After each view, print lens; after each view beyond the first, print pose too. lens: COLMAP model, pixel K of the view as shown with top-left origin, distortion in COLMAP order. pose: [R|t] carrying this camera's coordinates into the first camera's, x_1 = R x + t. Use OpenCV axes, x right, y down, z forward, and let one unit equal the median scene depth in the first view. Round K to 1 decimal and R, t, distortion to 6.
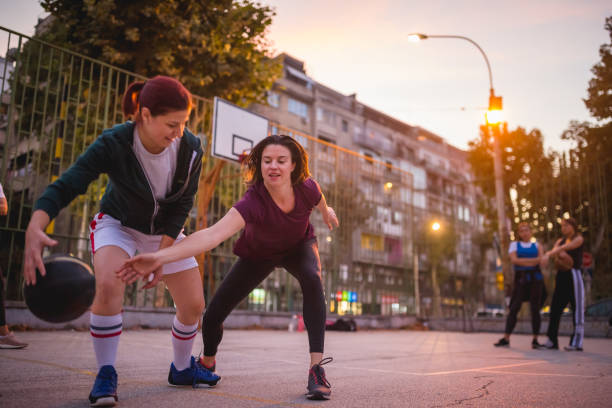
lens RADIAL K [[582.4, 0, 306.1], [0, 582.4, 204.8], [0, 0, 1]] dist [-0.013309, 0.000000]
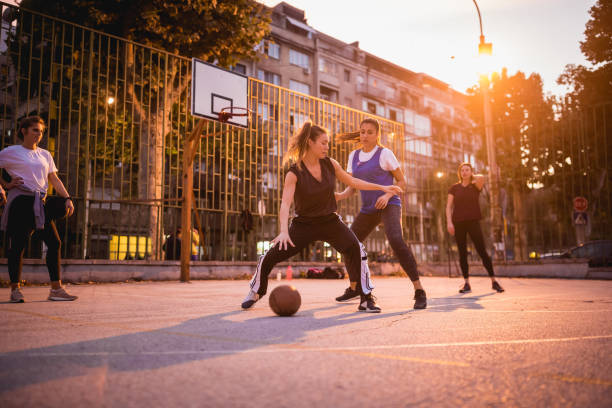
lens RADIAL K [[582.4, 0, 305.6], [0, 582.4, 203.4], [0, 0, 1]] dist [-0.013309, 0.000000]
pose [[0.999418, -0.028383, -0.018924, 0.024929], [0.029824, 0.996284, 0.080805, -0.002303], [0.016560, -0.081322, 0.996550, -0.019687]]
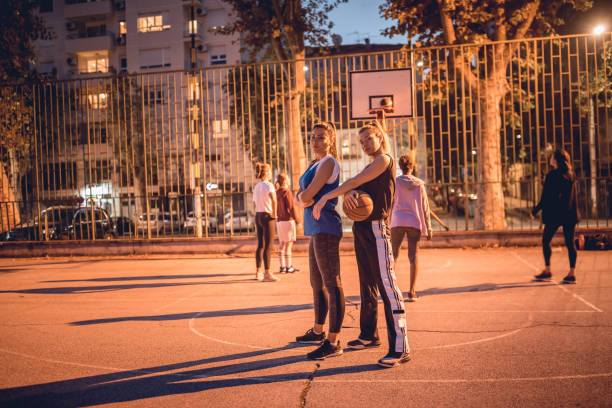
lens RADIAL K [[582.4, 0, 303.0], [0, 582.4, 202.7], [0, 0, 1]] dist [-0.013309, 0.000000]
pose [[0.498282, -0.037025, -0.866224, 0.377693], [0.208856, 0.974793, 0.078476, -0.013752], [0.841483, -0.220019, 0.493454, 0.111384]]
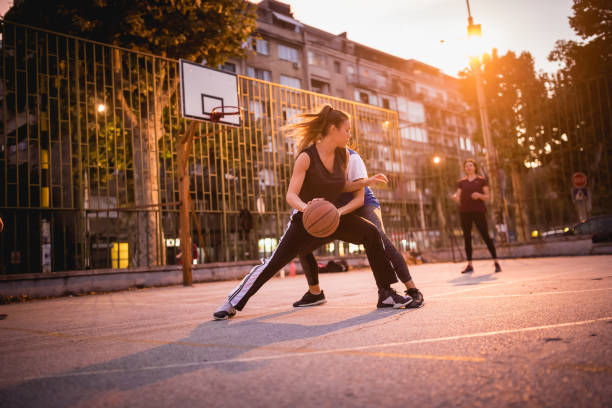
lens RADIAL K [[582.4, 0, 306.5], [0, 582.4, 204.3], [0, 0, 1]] dist [-0.013309, 0.000000]
pose [[0.995189, -0.096511, -0.016880, 0.025402], [0.097664, 0.990927, 0.092331, -0.002458], [0.007816, -0.093535, 0.995585, -0.014819]]
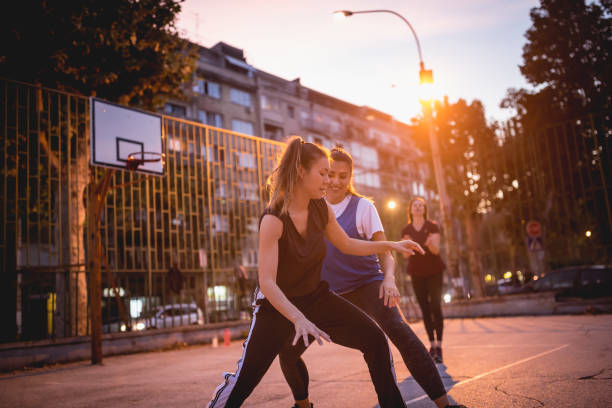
lens RADIAL K [[582.4, 0, 306.7], [0, 582.4, 203.7], [0, 0, 1]] dist [-0.013309, 0.000000]
pose [[0.993458, -0.093273, 0.065882, 0.041682], [0.091849, 0.995476, 0.024325, -0.007539], [-0.067853, -0.018115, 0.997531, 0.046954]]
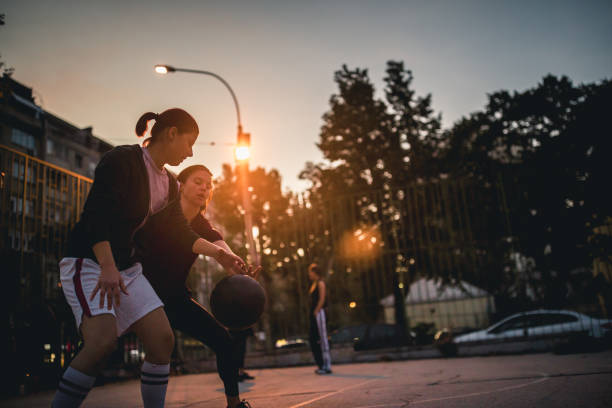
lens RADIAL K [[582.4, 0, 307.5], [0, 582.4, 204.5], [0, 0, 1]] dist [-0.013309, 0.000000]
pose [[0.902144, 0.011957, 0.431268, -0.010149], [0.018455, 0.997631, -0.066264, 0.006539], [-0.431039, 0.067739, 0.899787, 0.037411]]
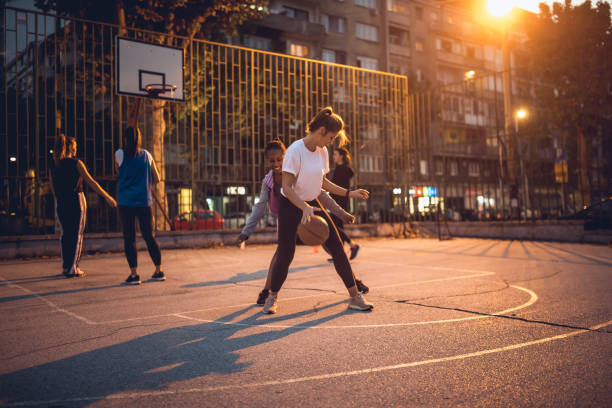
lens RADIAL K [[582.4, 0, 307.9], [0, 582.4, 202.7], [0, 0, 1]] dist [-0.013309, 0.000000]
pose [[0.981155, -0.045475, -0.187797, 0.158902], [0.077715, 0.982708, 0.168063, -0.018091], [0.176906, -0.179491, 0.967723, 0.005272]]
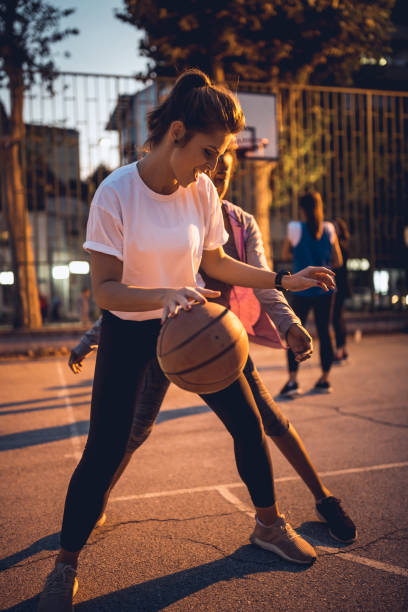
lens RADIAL K [[582.4, 0, 207.5], [0, 582.4, 308.1], [0, 0, 1]] dist [-0.013309, 0.000000]
pose [[0.840075, -0.039439, -0.541034, 0.136903], [0.158277, 0.971777, 0.174921, -0.007057], [0.518866, -0.232580, 0.822608, 0.104493]]
